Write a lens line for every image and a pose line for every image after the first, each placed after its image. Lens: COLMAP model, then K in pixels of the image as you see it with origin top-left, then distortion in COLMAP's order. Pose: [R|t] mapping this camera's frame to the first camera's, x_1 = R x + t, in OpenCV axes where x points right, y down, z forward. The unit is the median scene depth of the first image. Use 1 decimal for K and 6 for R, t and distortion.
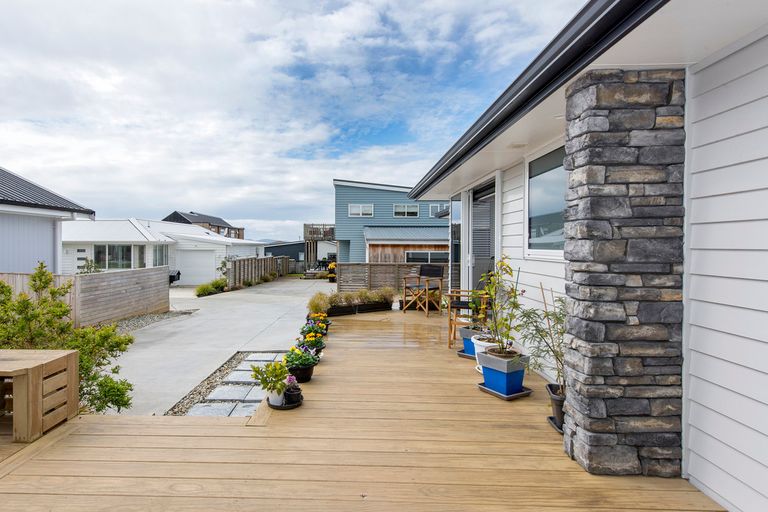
lens RADIAL K [[387.2, 0, 383.5], [0, 387.2, 253.1], [0, 0, 1]] dist [0.002148, 0.000250]
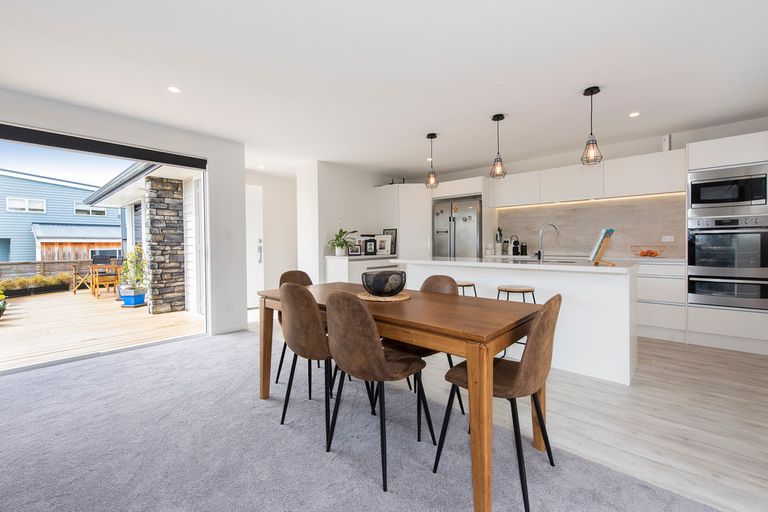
lens RADIAL K [[353.2, 0, 384.2], [0, 353.2, 256.7], [0, 0, 1]] dist [-0.011244, -0.000607]
pose [[0.736899, -0.024685, 0.675552, 0.037581], [0.016702, 0.999693, 0.018310, 0.116300], [-0.675797, -0.002209, 0.737085, -2.148158]]
